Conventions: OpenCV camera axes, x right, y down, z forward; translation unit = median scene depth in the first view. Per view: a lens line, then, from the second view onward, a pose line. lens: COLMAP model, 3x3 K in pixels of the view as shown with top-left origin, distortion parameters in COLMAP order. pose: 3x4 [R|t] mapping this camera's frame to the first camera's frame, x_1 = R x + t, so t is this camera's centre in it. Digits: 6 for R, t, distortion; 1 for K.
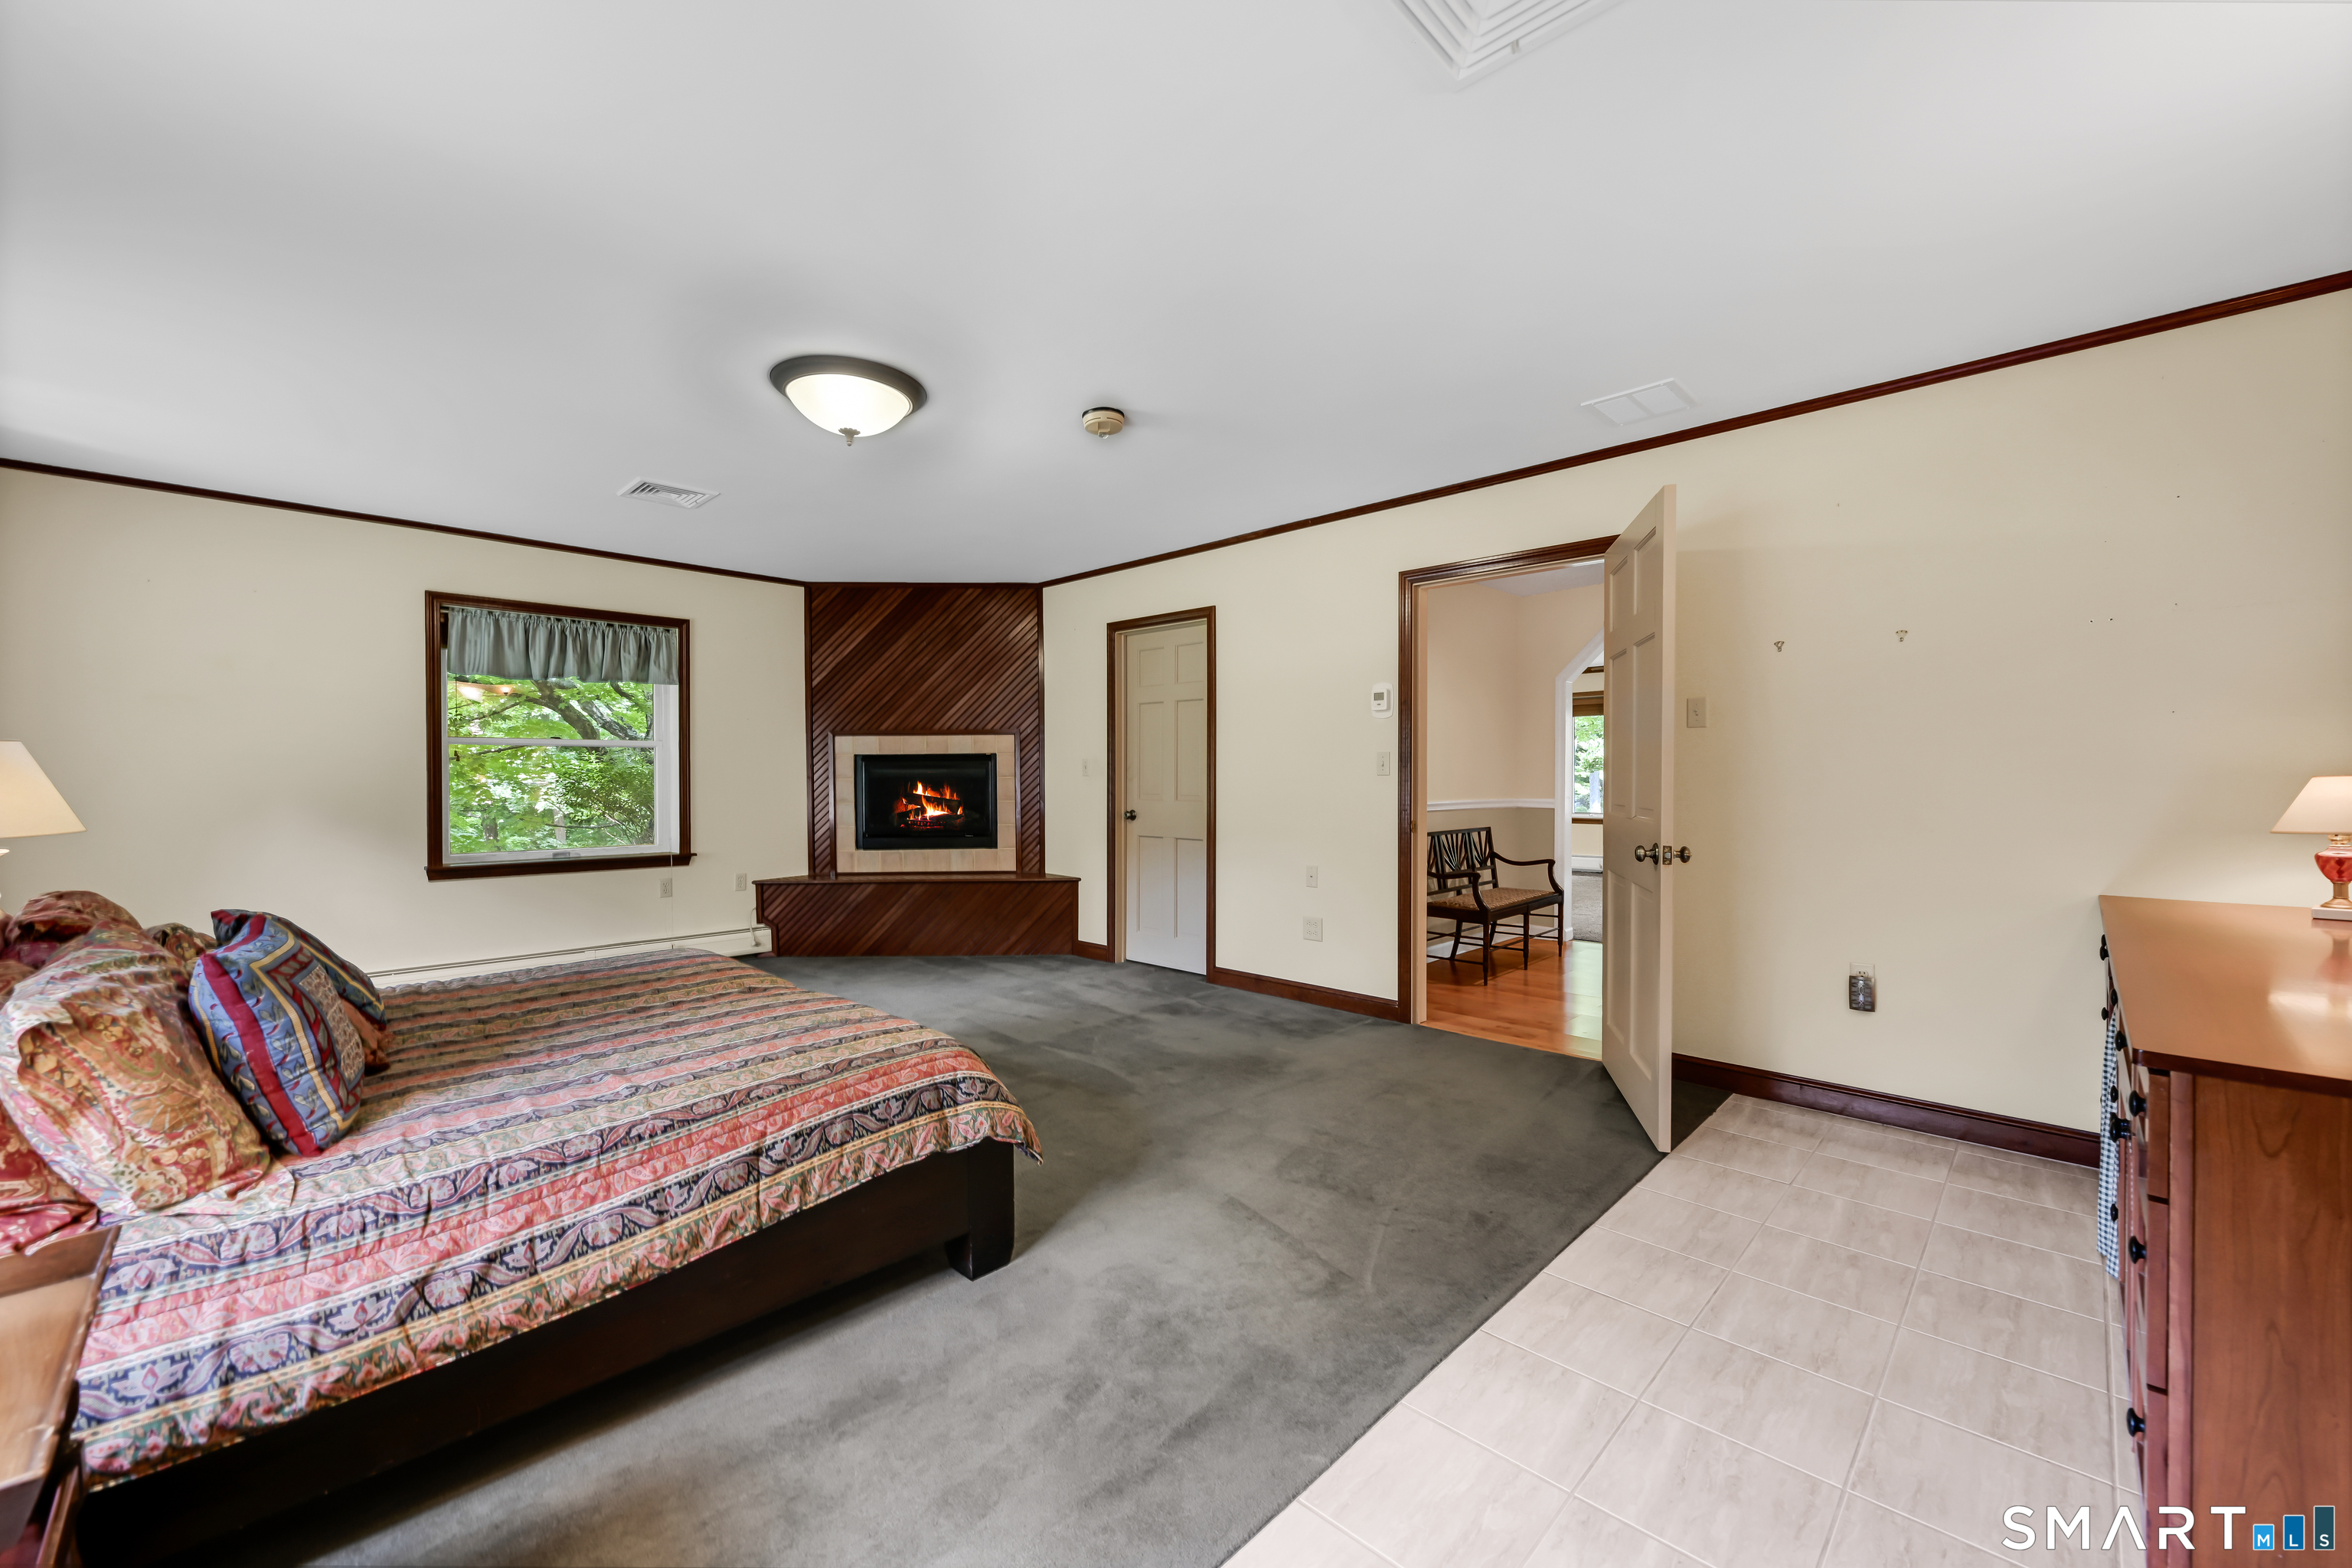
lens RADIAL K [[943.4, 0, 1178.0], [0, 943.4, 789.6], [0, 0, 1]] dist [0.007244, 0.000049]
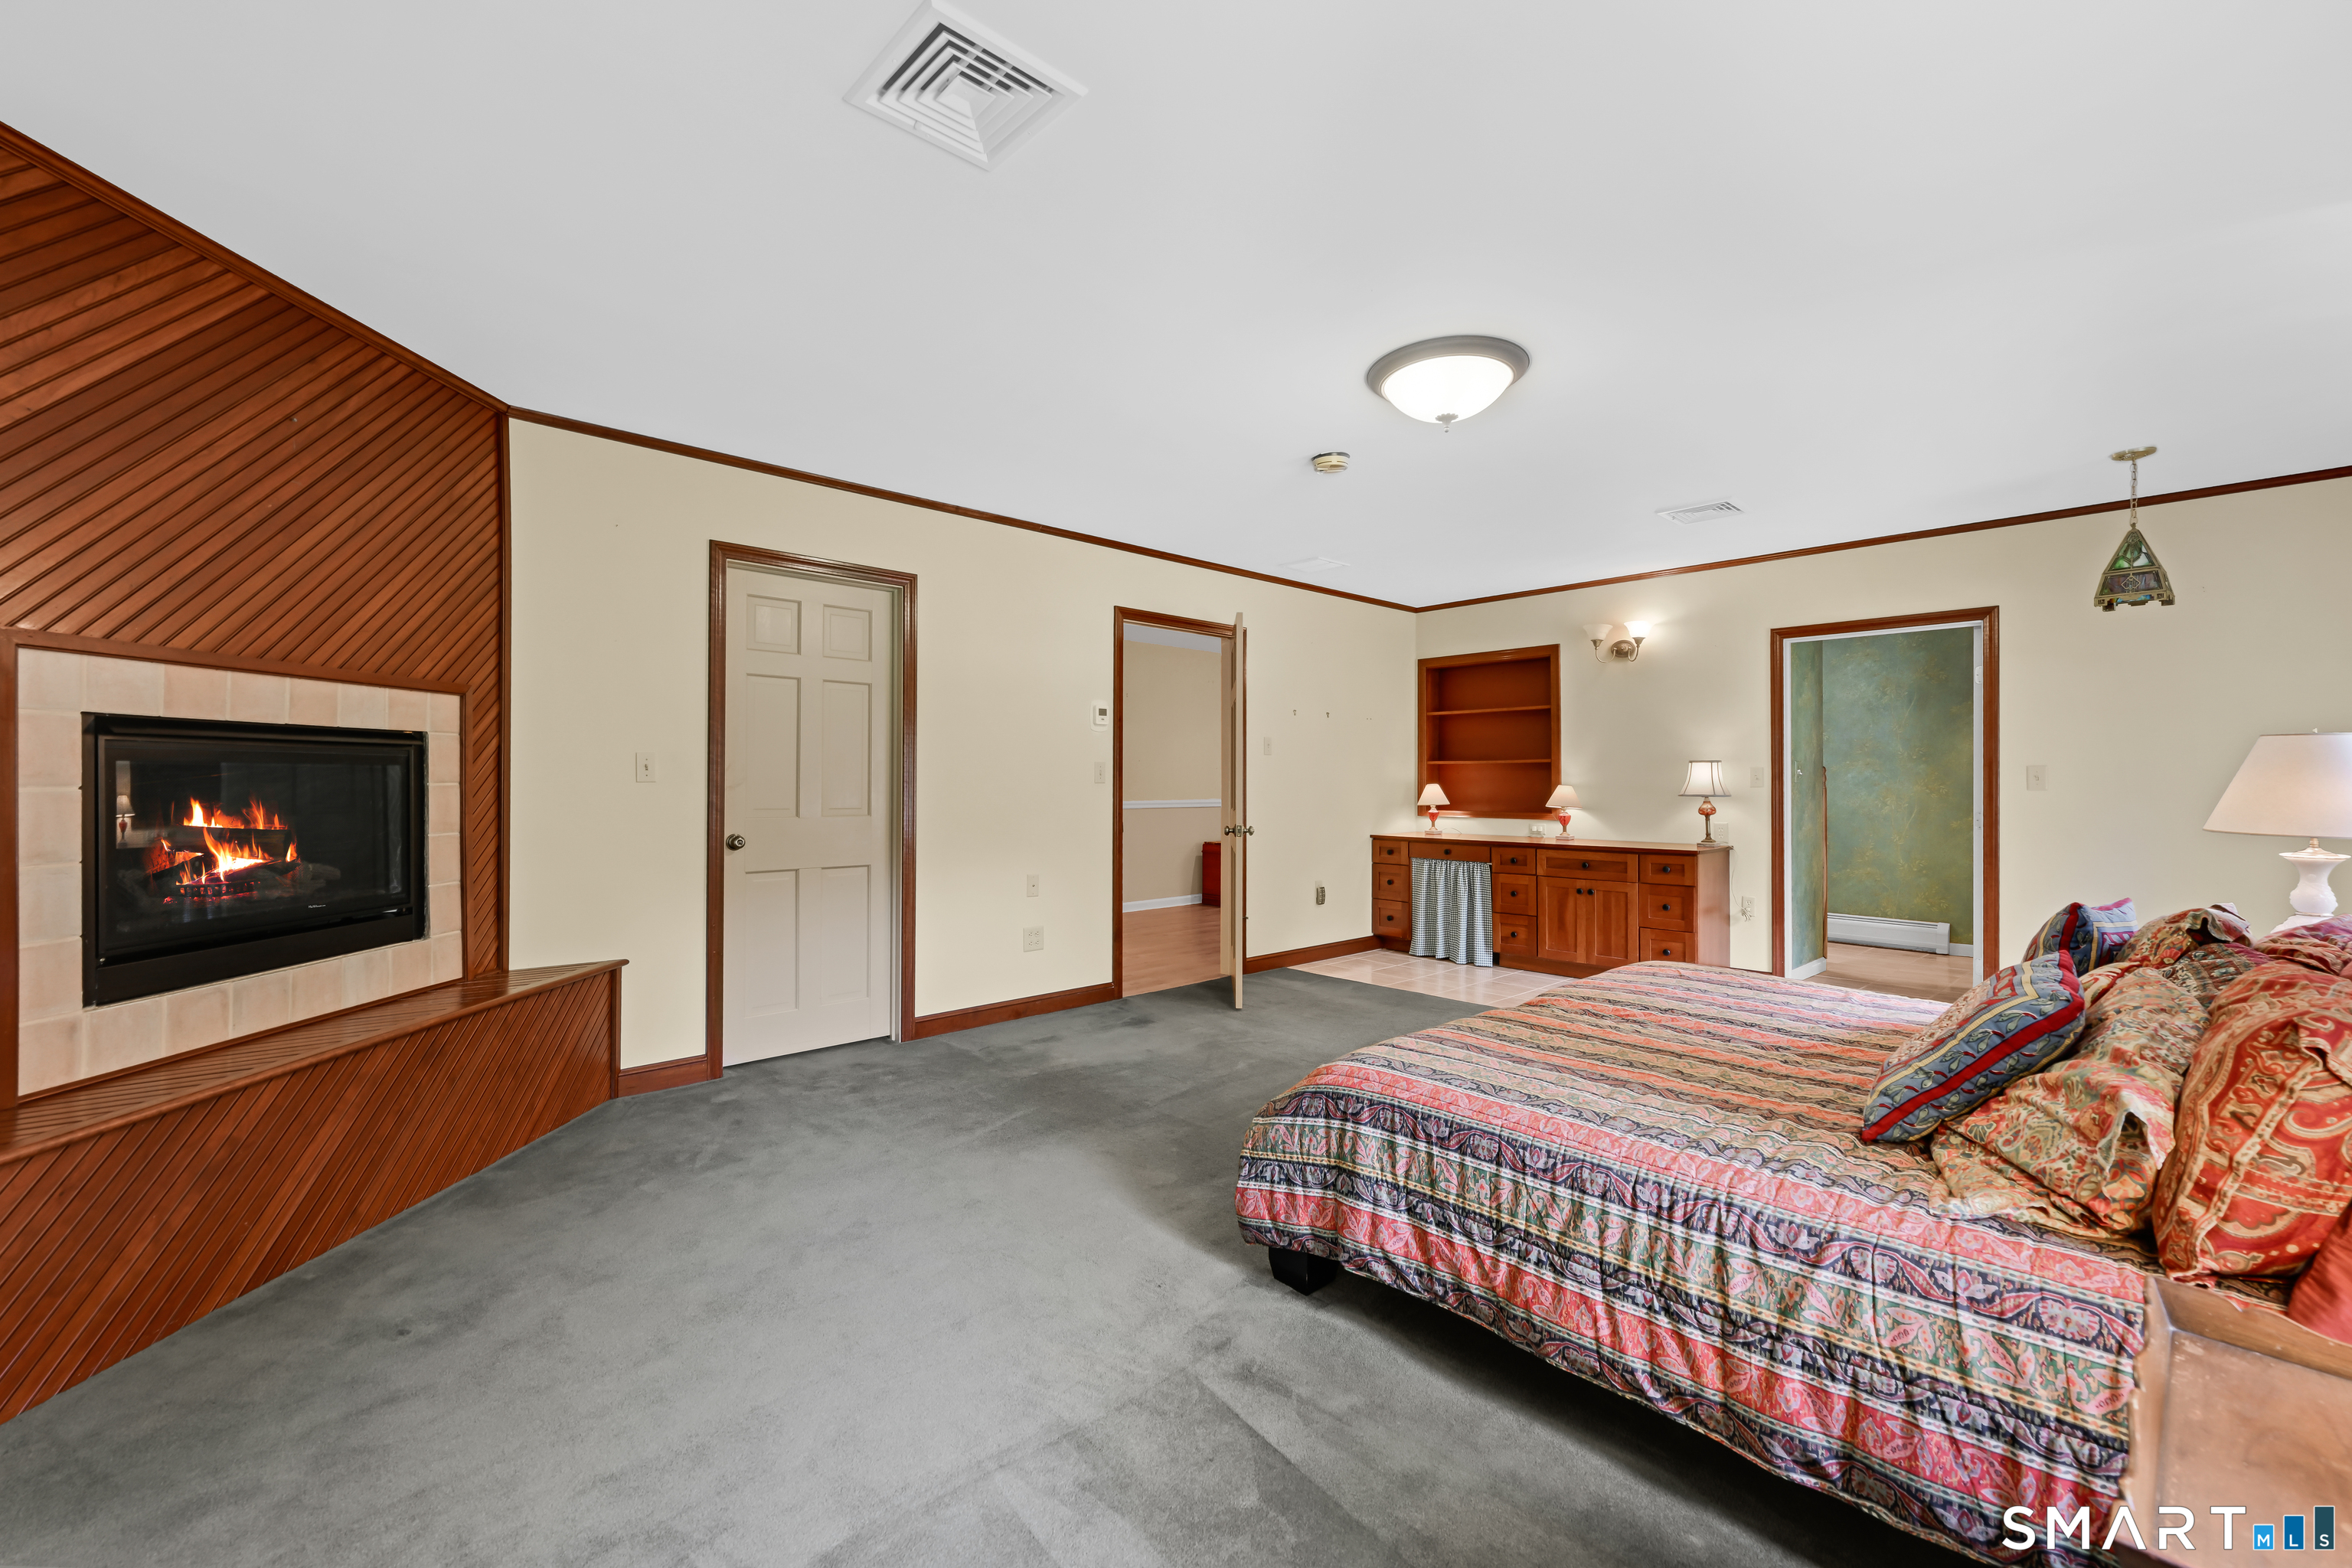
lens RADIAL K [[949.5, 0, 1178.5], [0, 949.5, 812.2], [0, 0, 1]] dist [0.007972, 0.000051]
pose [[0.065431, -0.030346, 0.997396, -0.691495], [0.012920, 0.999479, 0.029562, -0.010240], [-0.997773, 0.010952, 0.065789, 0.651252]]
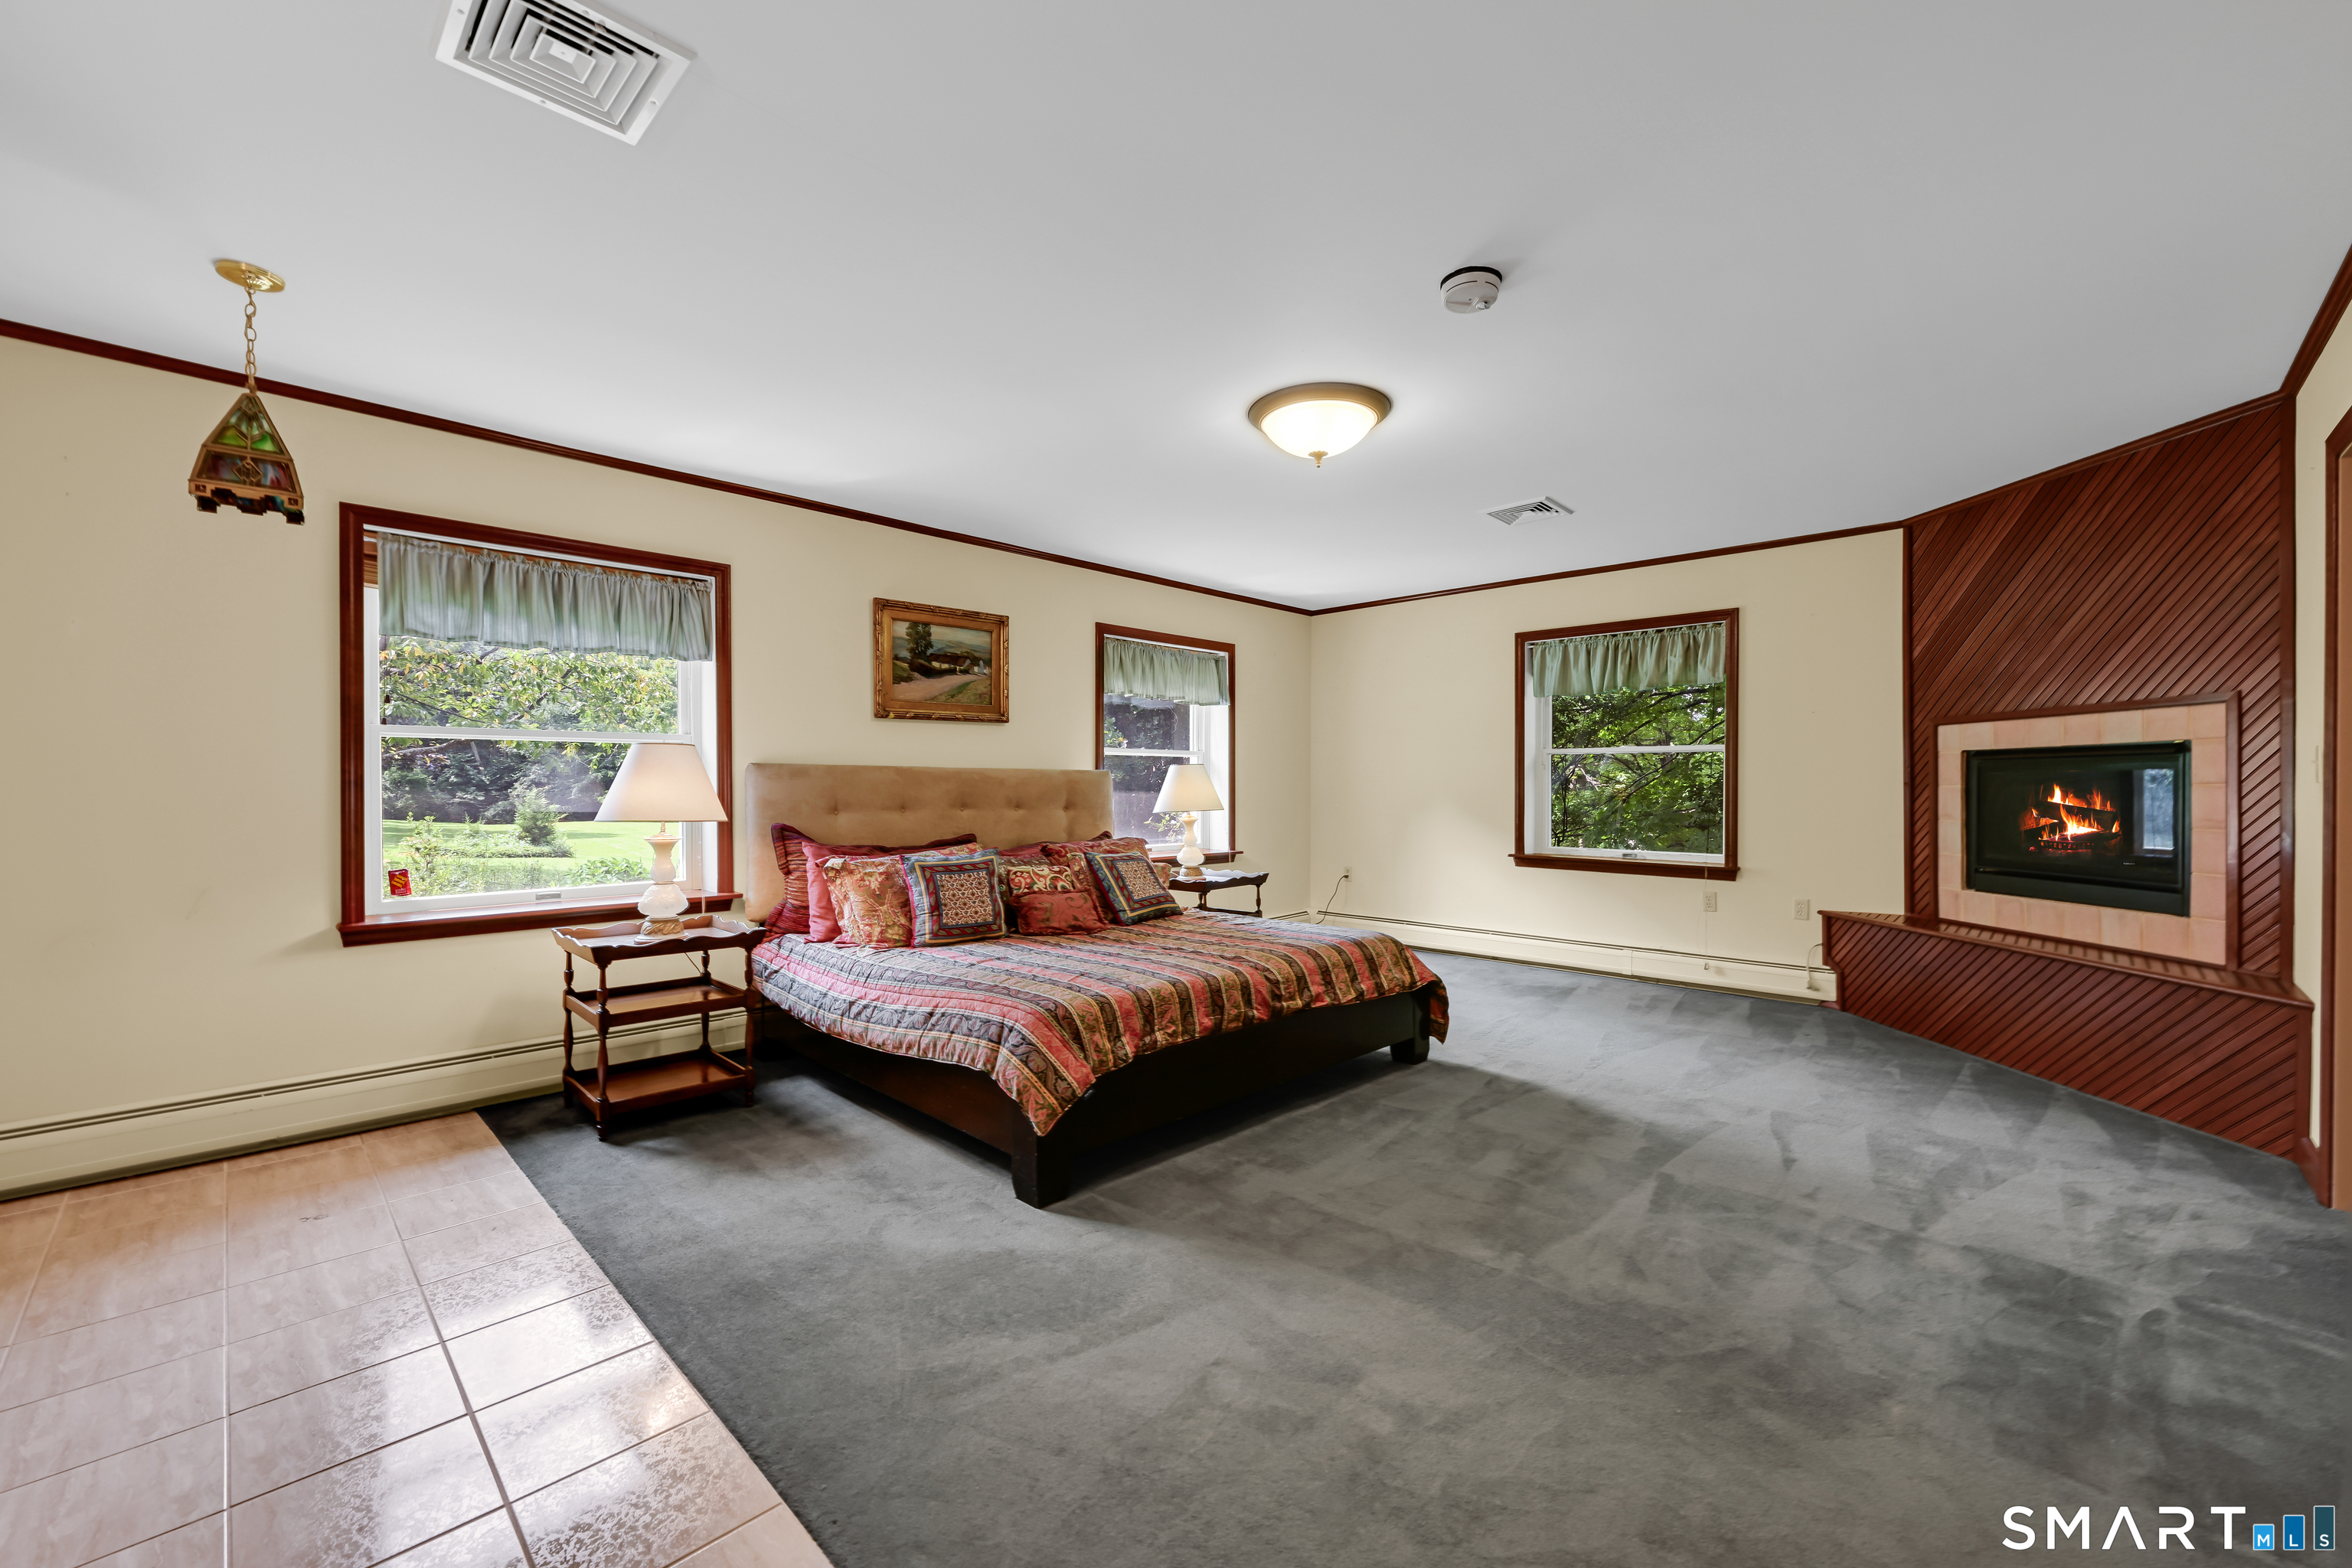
lens RADIAL K [[943.4, 0, 1178.0], [0, 943.4, 789.6], [0, 0, 1]] dist [0.007244, 0.000049]
pose [[-0.010738, 0.008615, -0.999905, 0.371023], [-0.013149, 0.999875, 0.008756, -0.007405], [0.999856, 0.013242, -0.010623, 0.454537]]
